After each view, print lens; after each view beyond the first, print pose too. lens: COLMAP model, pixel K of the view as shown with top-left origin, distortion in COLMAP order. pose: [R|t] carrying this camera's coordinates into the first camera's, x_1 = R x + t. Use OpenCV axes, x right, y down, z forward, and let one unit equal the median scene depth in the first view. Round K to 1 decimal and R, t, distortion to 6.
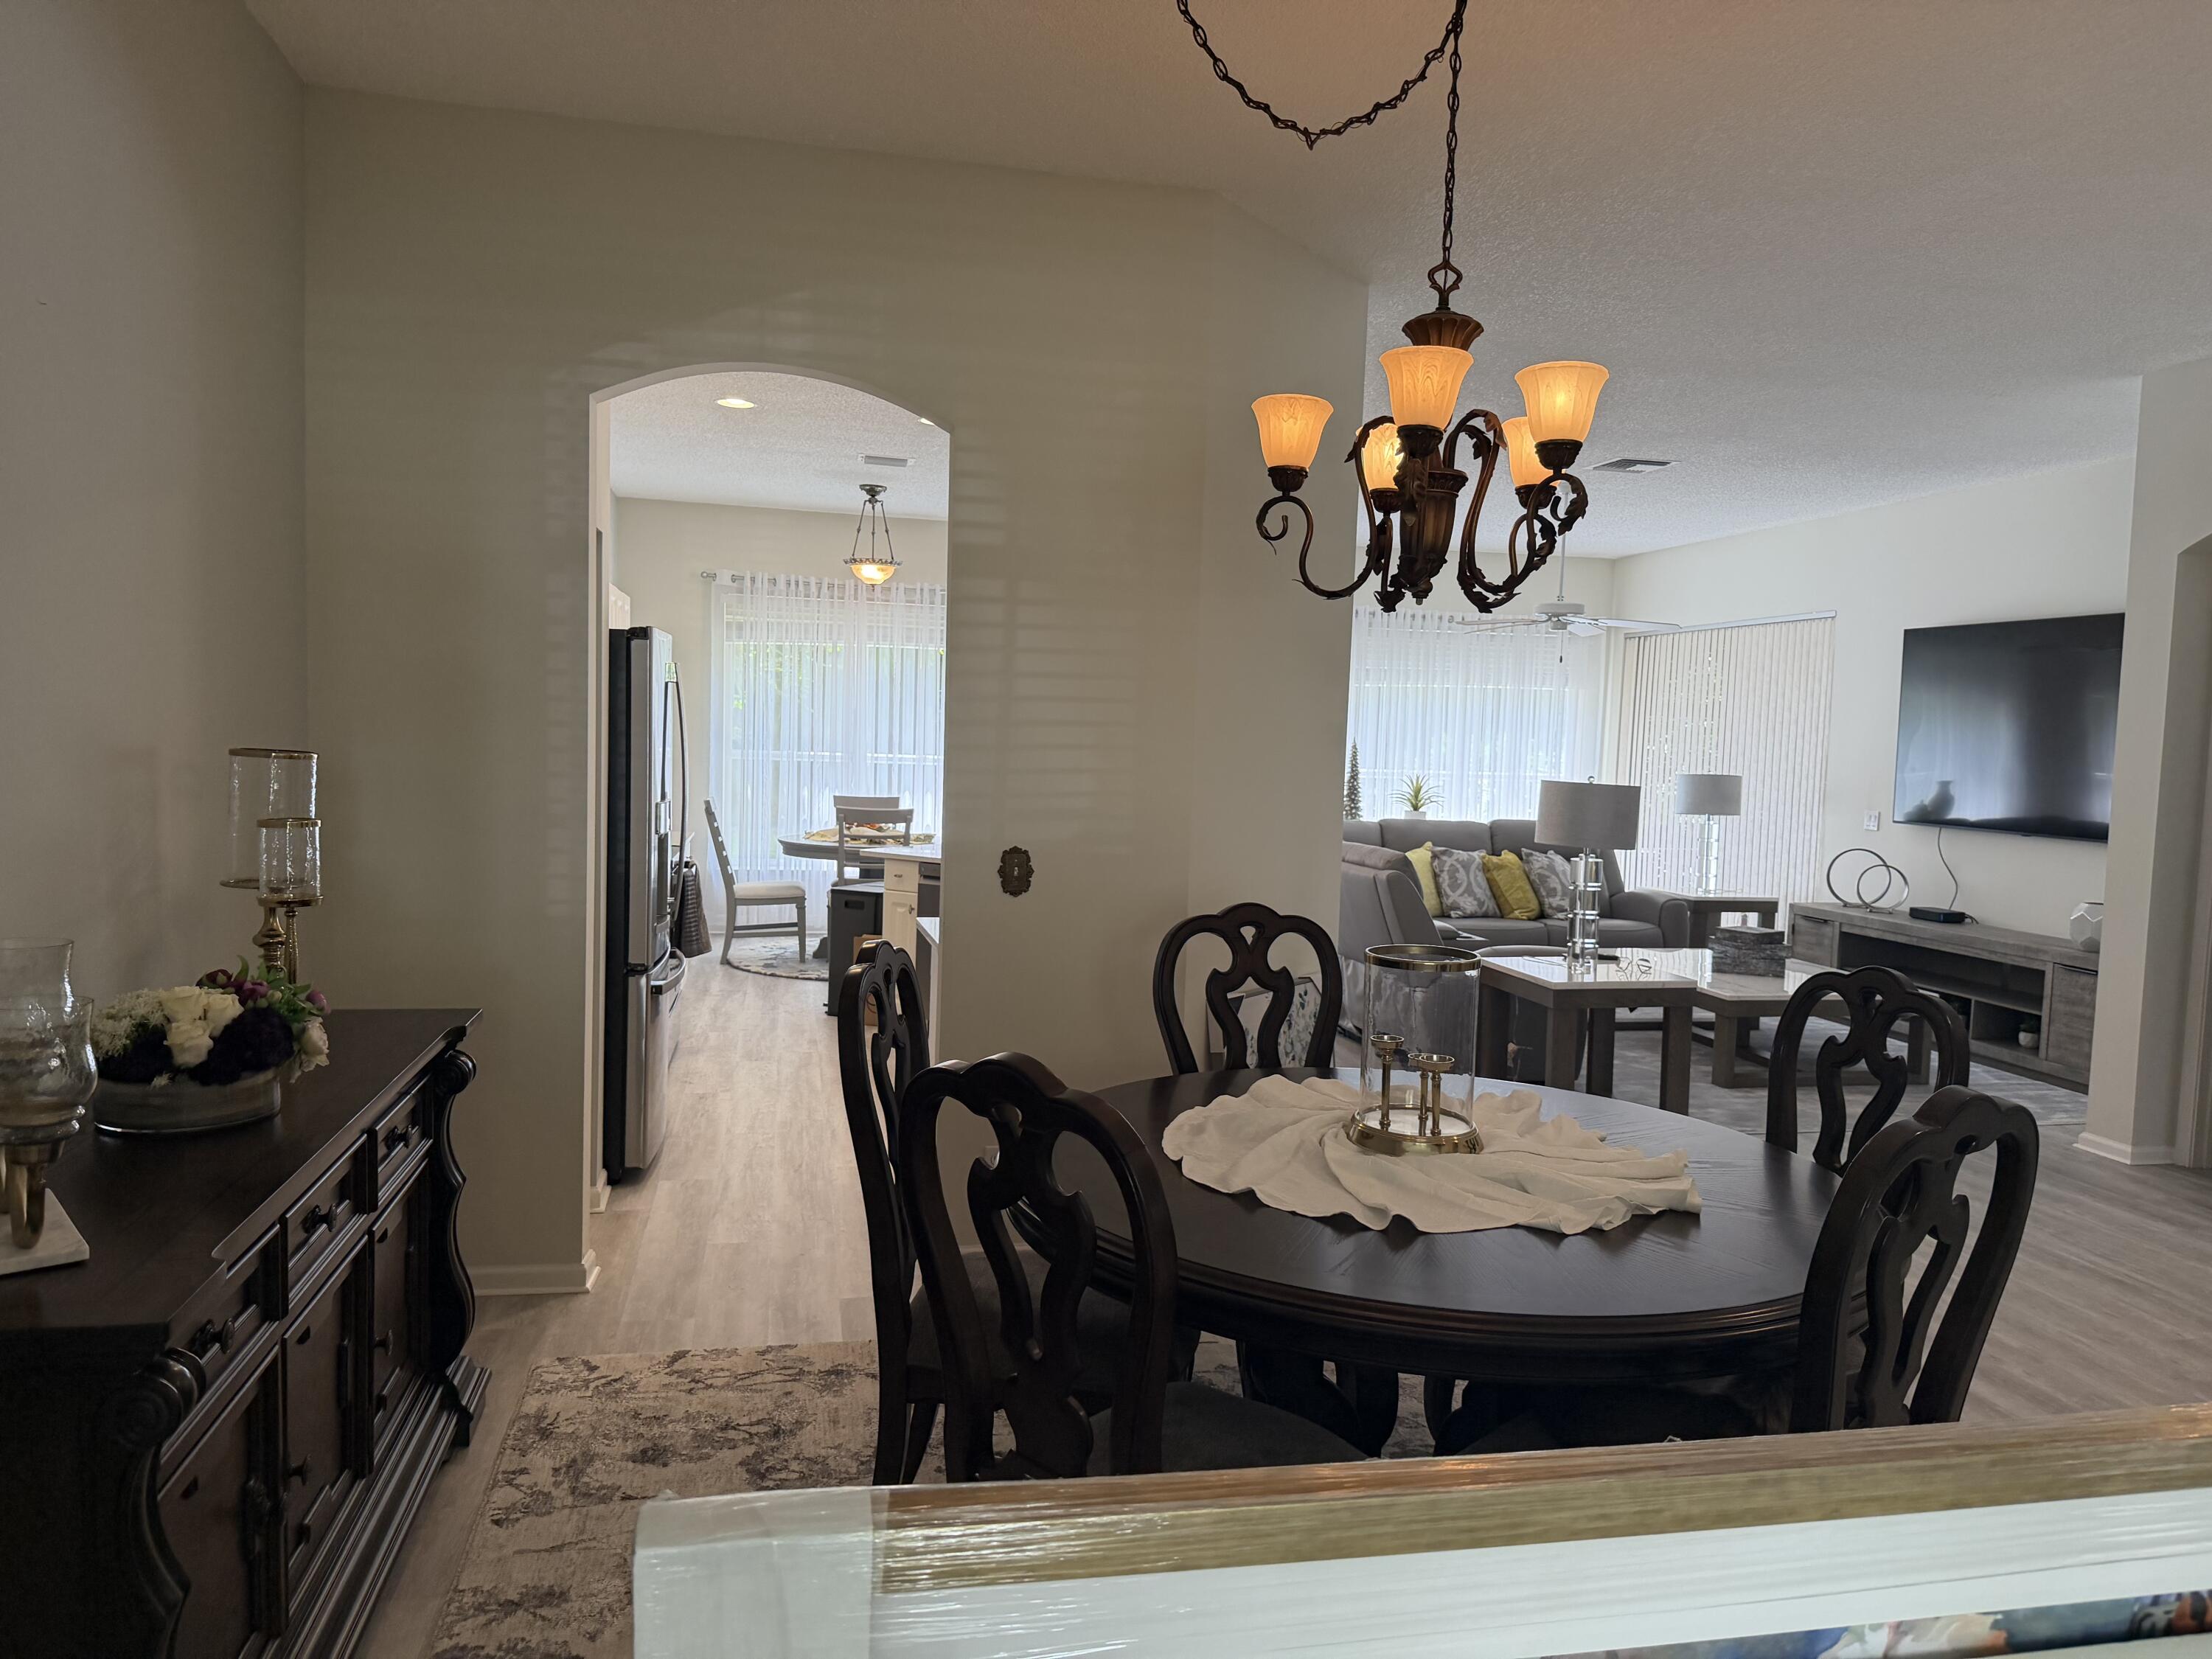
lens RADIAL K [[1528.5, 0, 1100.4], [0, 1528.5, 842.6], [0, 0, 1]] dist [0.105276, -0.189642]
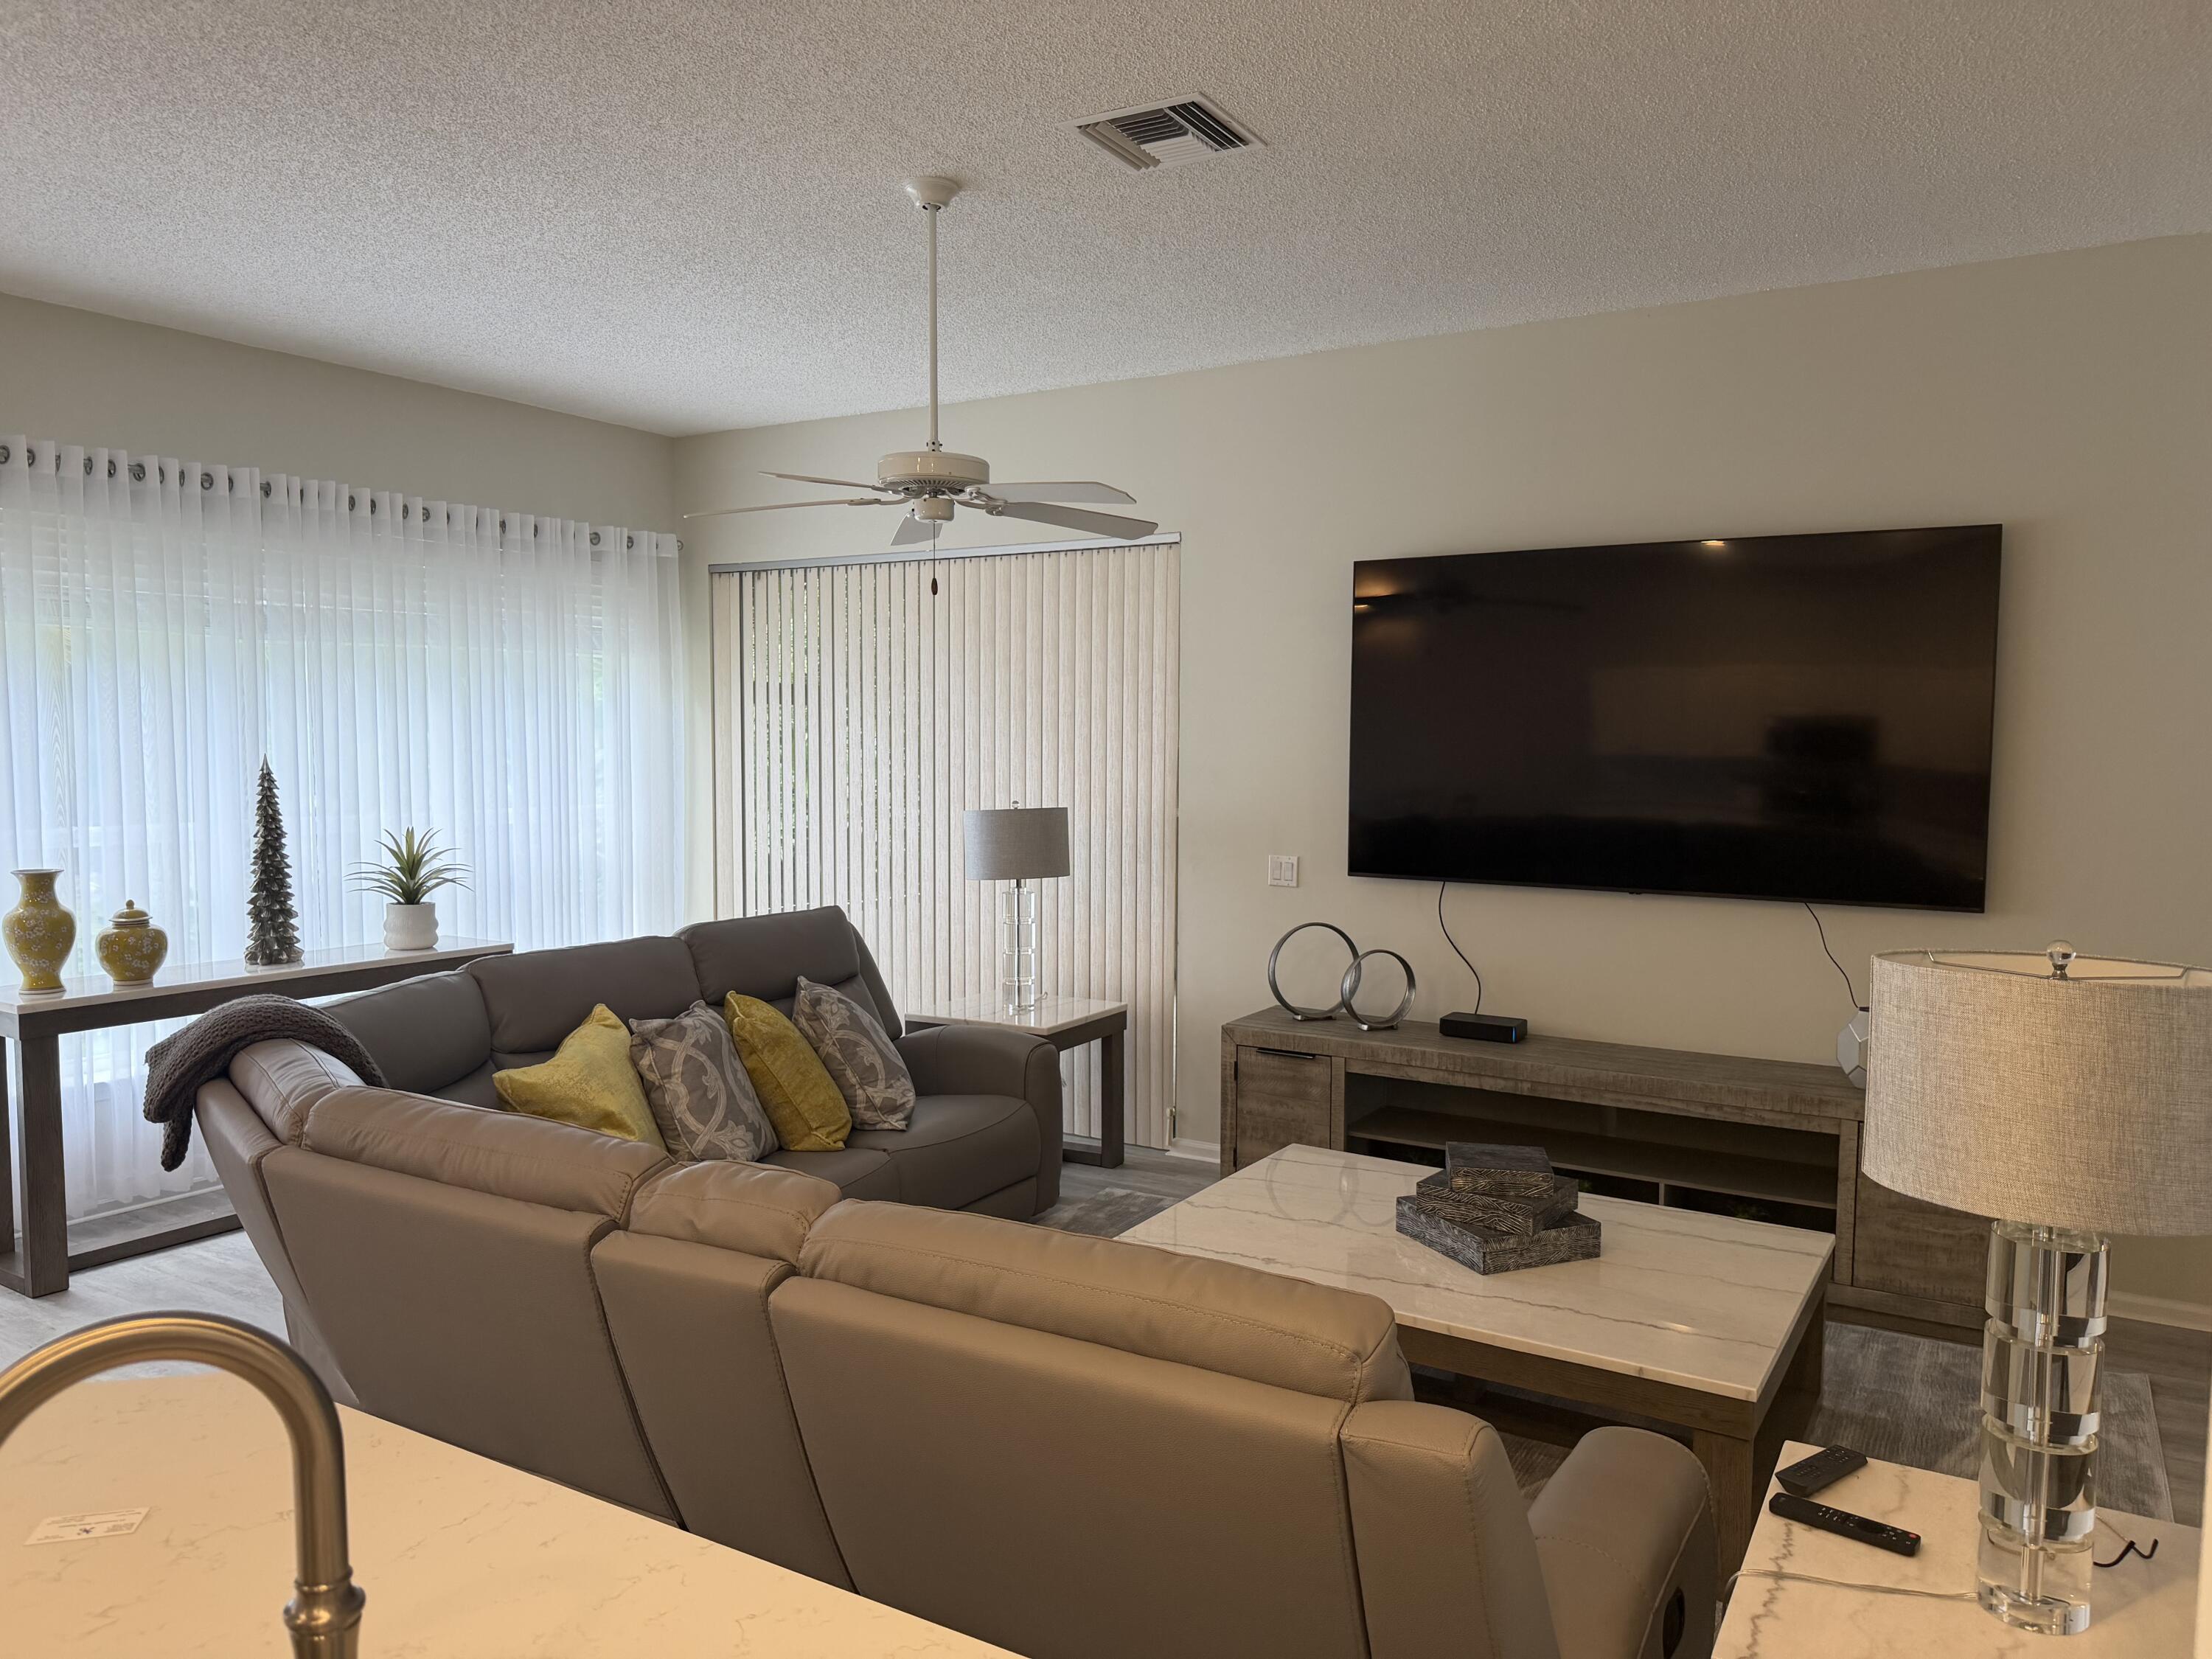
lens RADIAL K [[1528.5, 0, 1100.4], [0, 1528.5, 842.6], [0, 0, 1]] dist [0.105276, -0.189642]
pose [[0.686534, -0.077534, 0.722952, 0.001013], [0.068761, 0.996765, 0.041603, -0.055989], [-0.723839, 0.021149, 0.689645, 0.621220]]
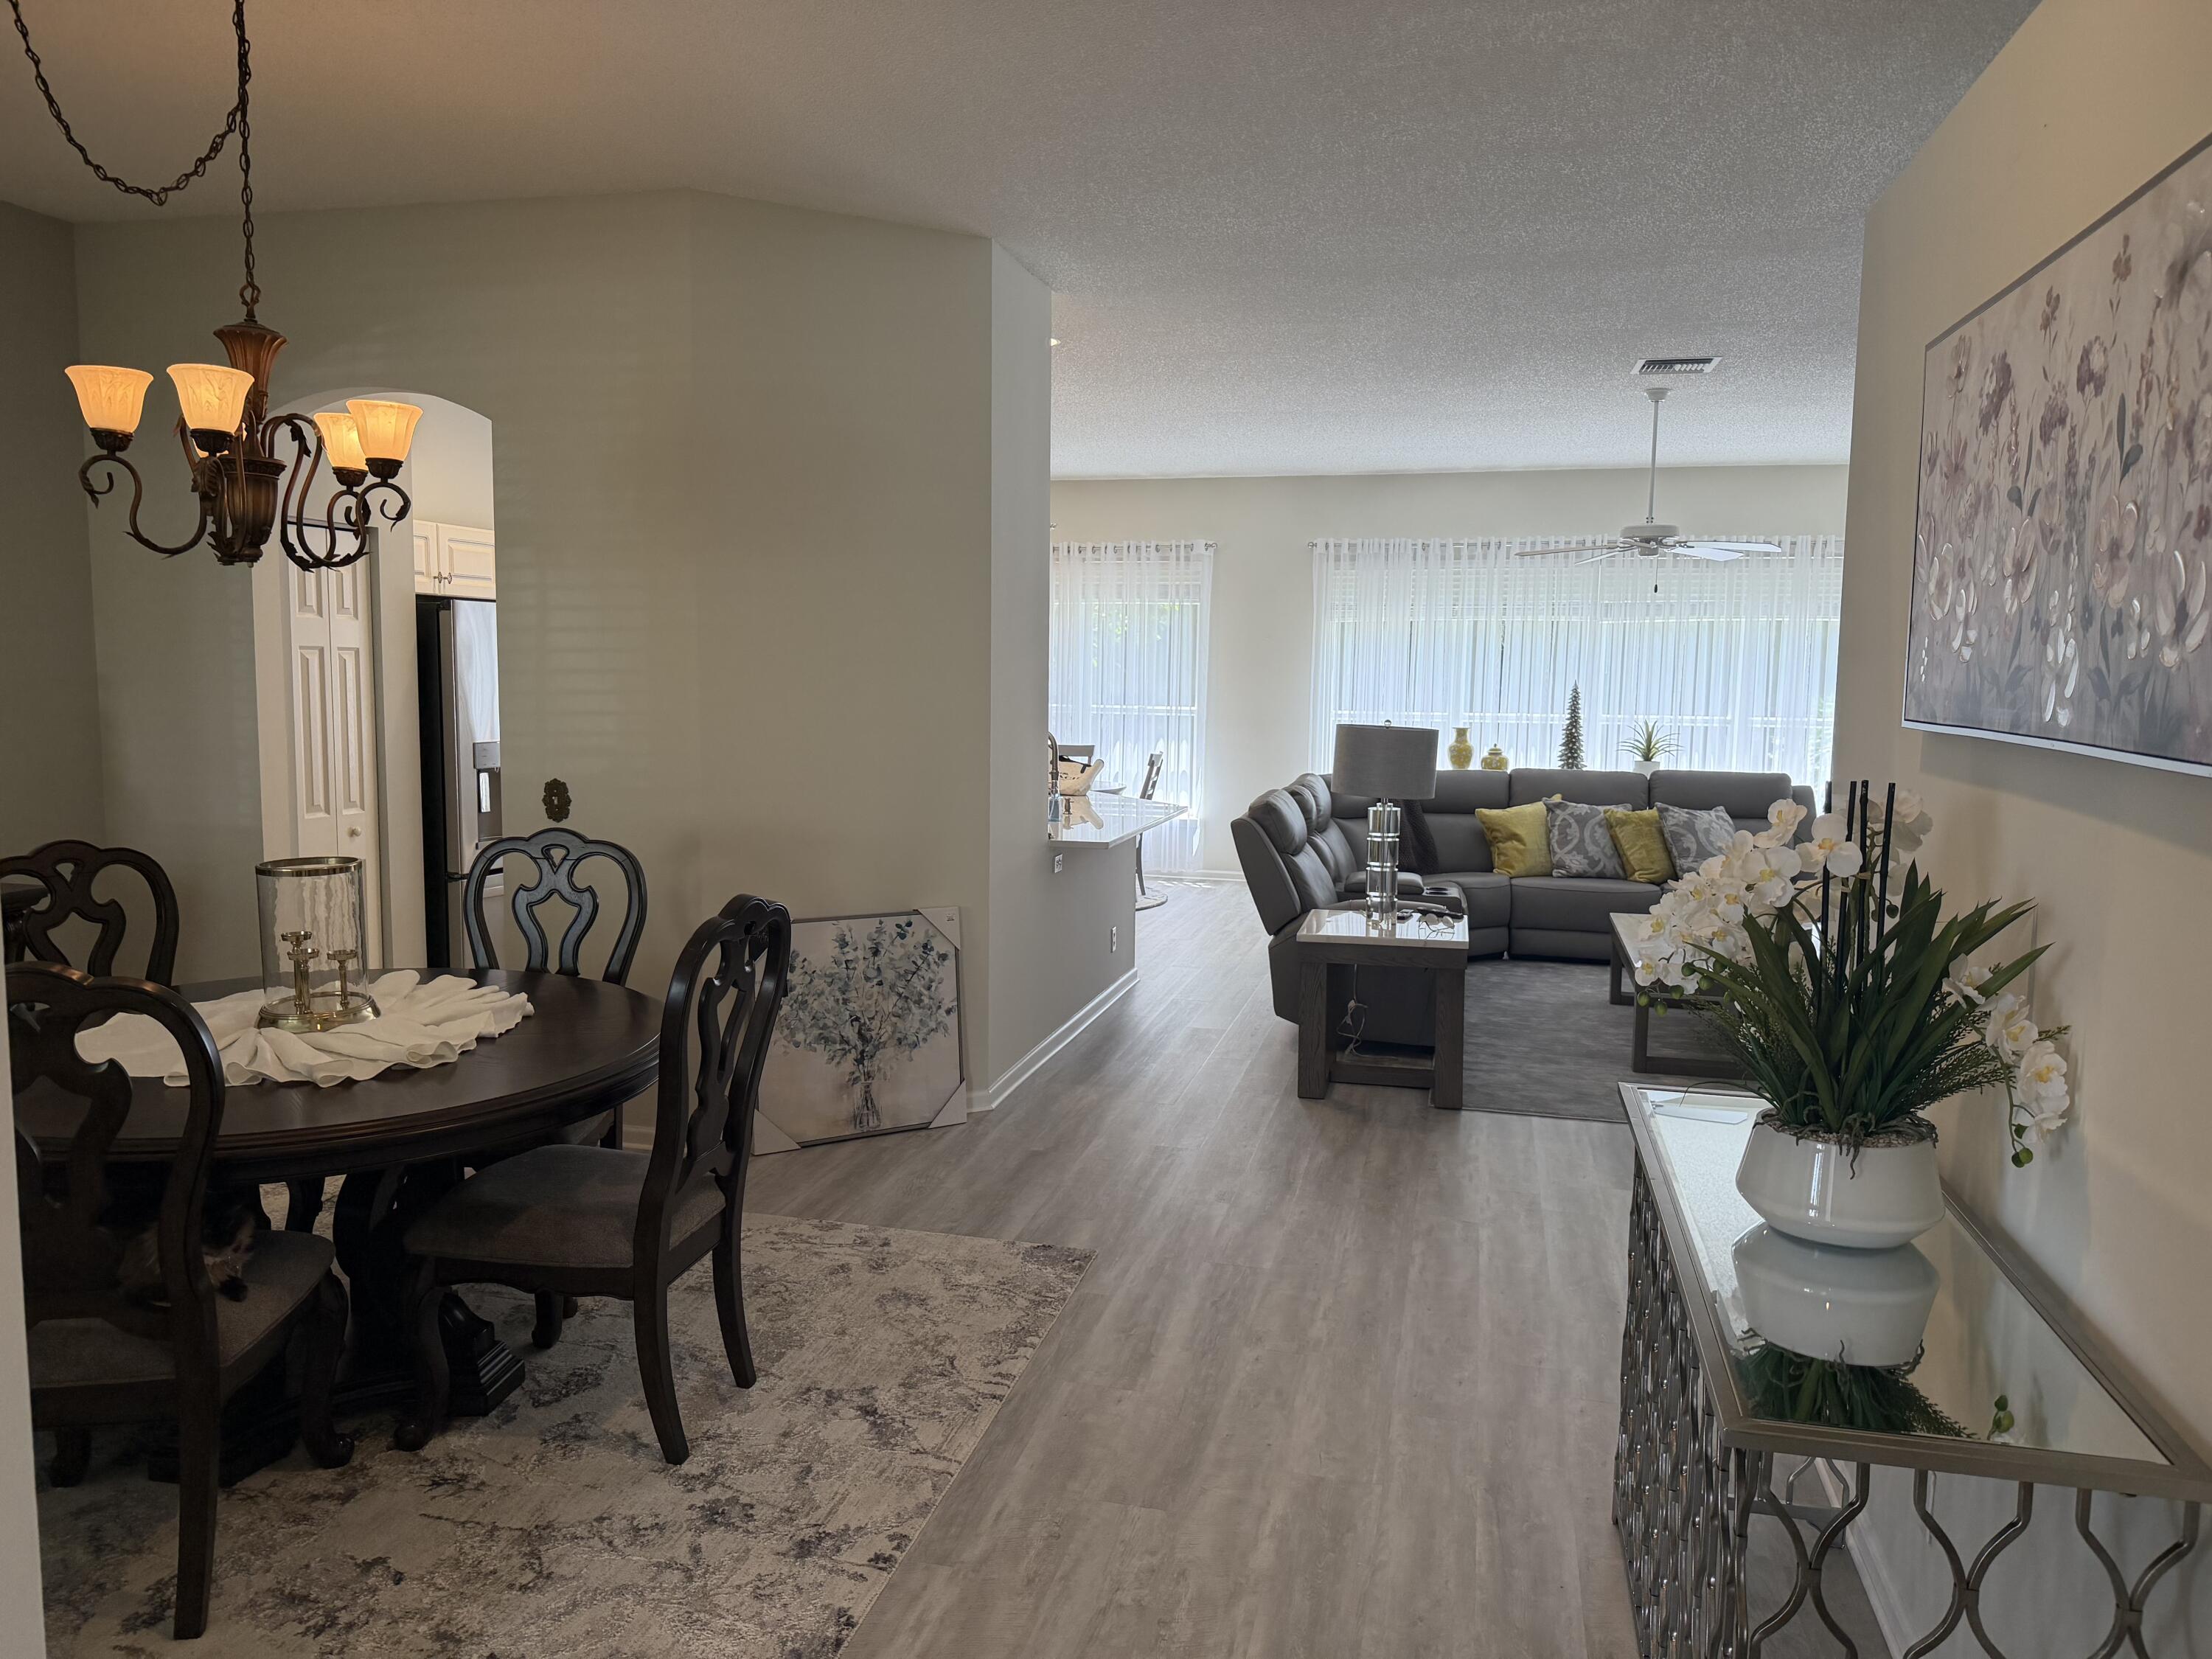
lens RADIAL K [[1514.2, 0, 1083.7], [0, 1514.2, 829.3], [0, 0, 1]] dist [0.110171, -0.121192]
pose [[0.896344, 0.025895, -0.442603, 0.377796], [-0.016318, 0.999543, 0.025431, 0.002056], [0.443059, -0.015573, 0.896357, 0.058052]]
